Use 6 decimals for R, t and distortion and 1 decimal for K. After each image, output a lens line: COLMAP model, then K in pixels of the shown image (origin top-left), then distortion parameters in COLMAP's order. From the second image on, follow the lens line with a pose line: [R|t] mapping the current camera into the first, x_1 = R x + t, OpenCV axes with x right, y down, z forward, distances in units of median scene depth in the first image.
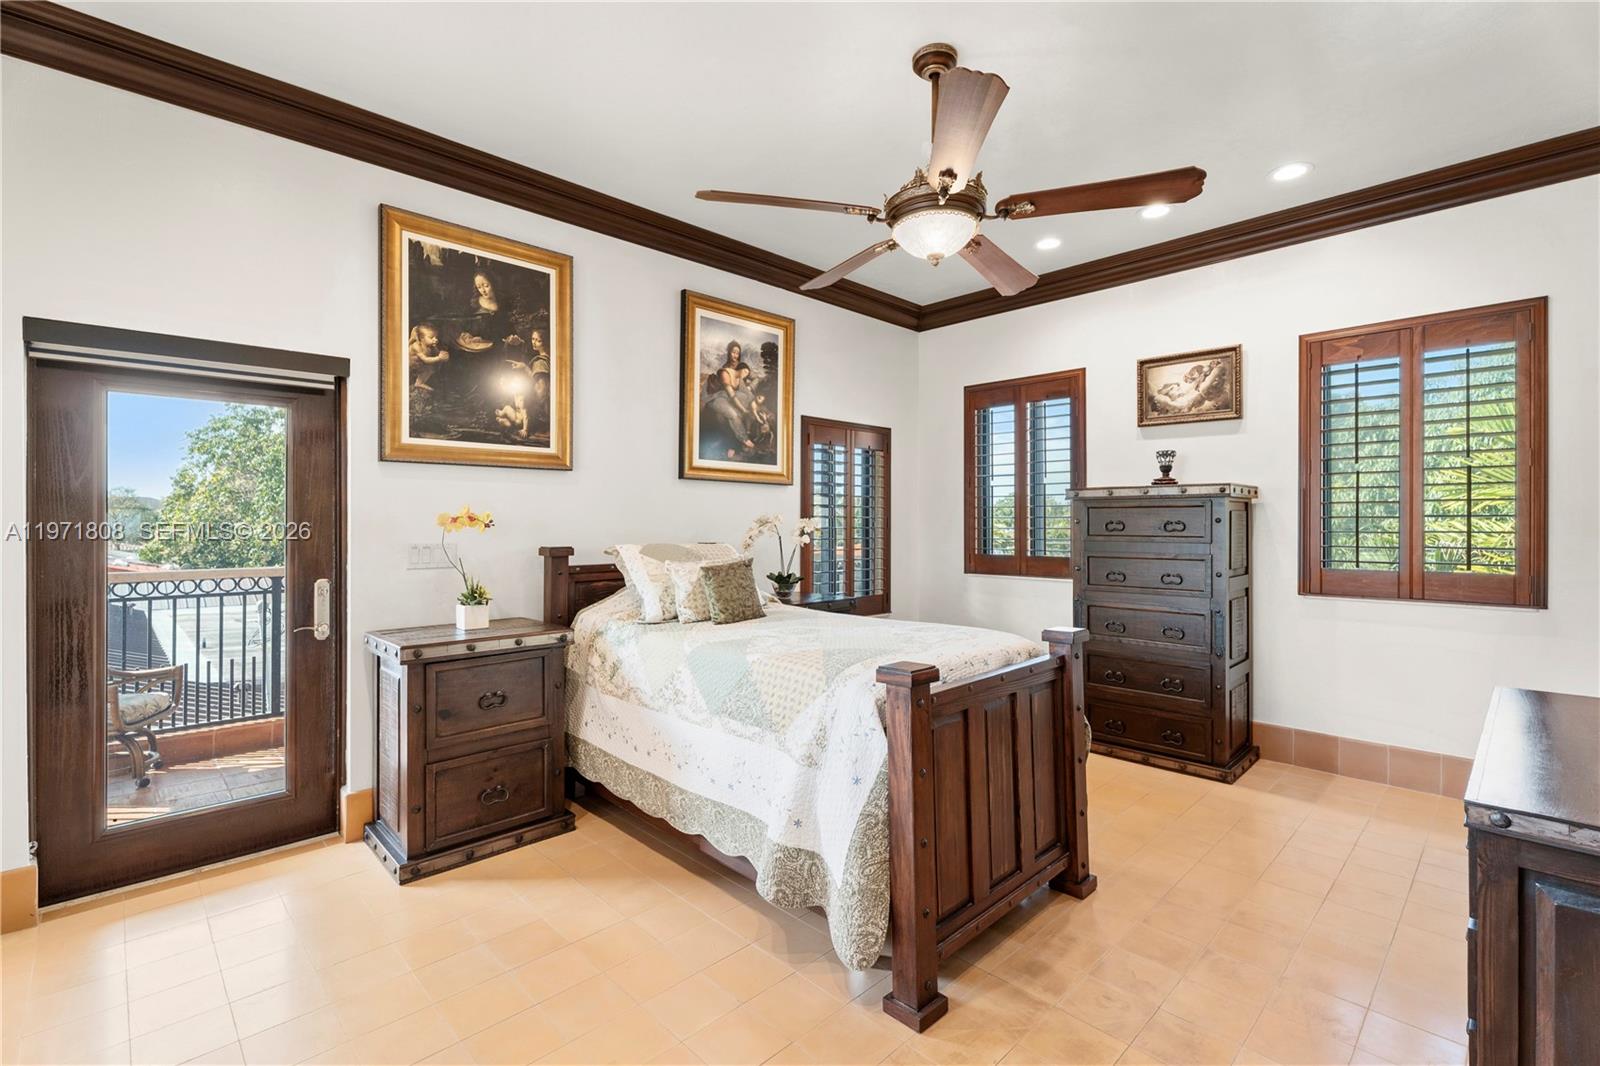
lens RADIAL K [[718.5, 0, 807.0], [0, 718.5, 534.9], [0, 0, 1]] dist [-0.000617, 0.000083]
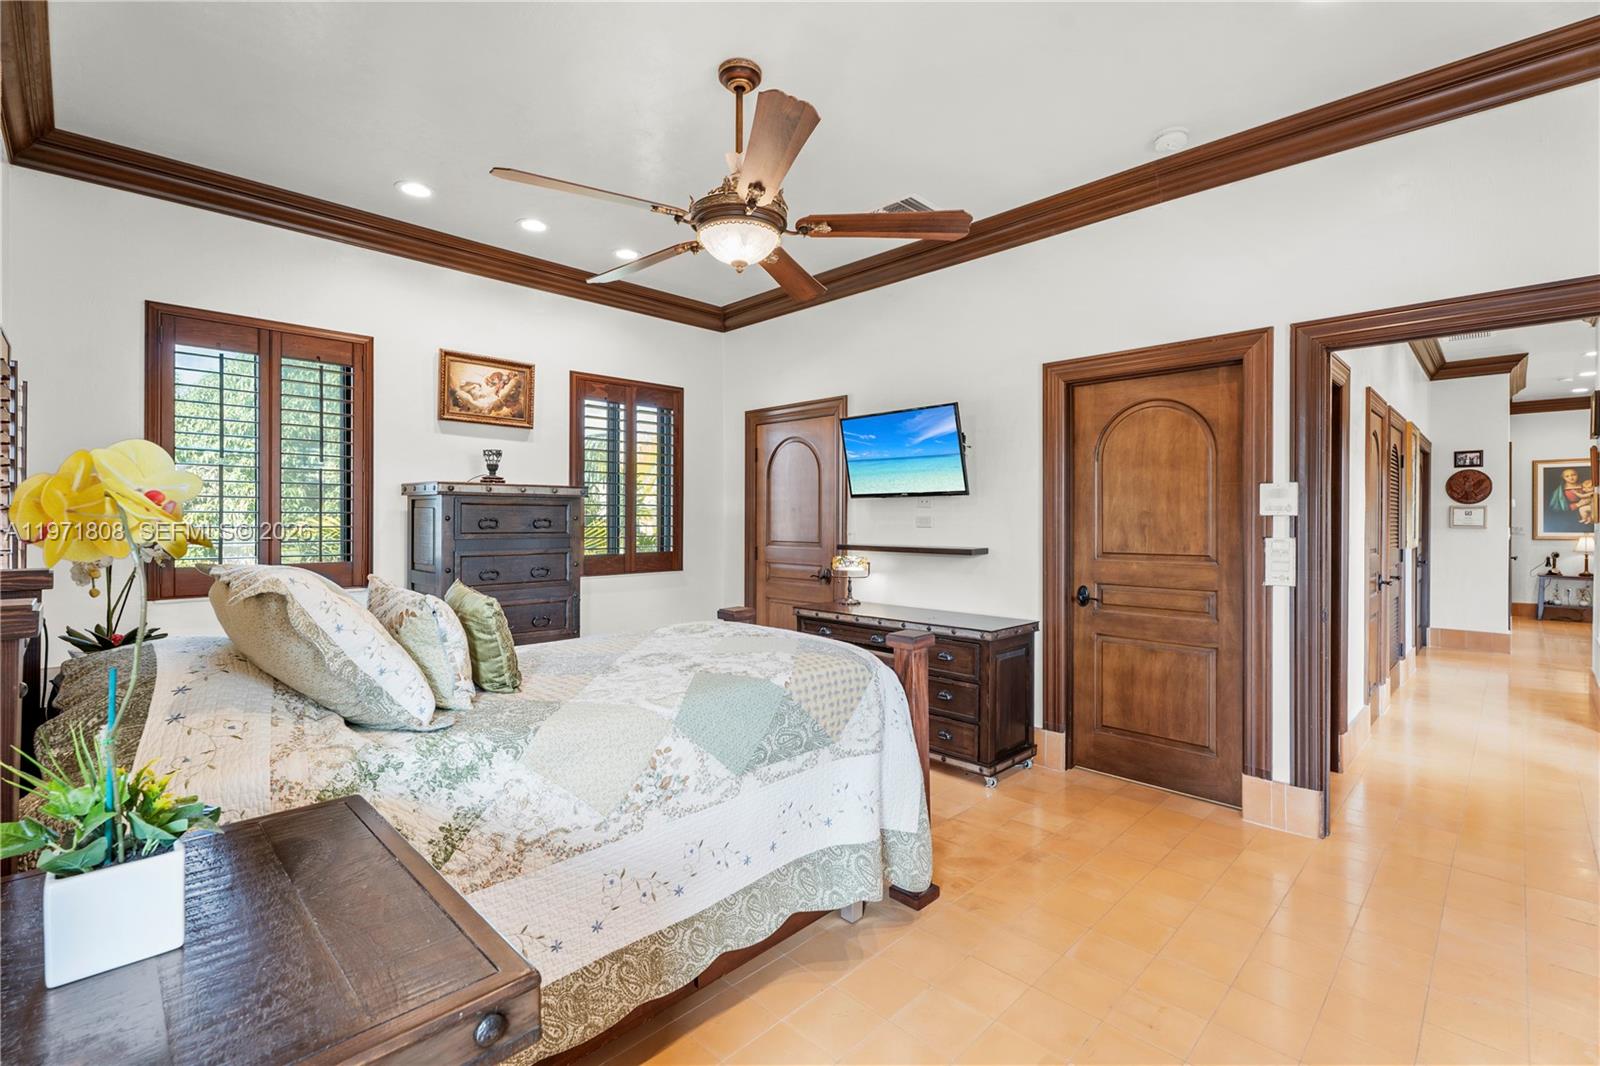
lens RADIAL K [[718.5, 0, 807.0], [0, 718.5, 534.9], [0, 0, 1]] dist [-0.000617, 0.000083]
pose [[-0.018266, -0.019164, 0.999649, -0.540397], [0.015525, 0.999690, 0.019448, -0.009076], [-0.999713, 0.015874, -0.017963, 0.578886]]
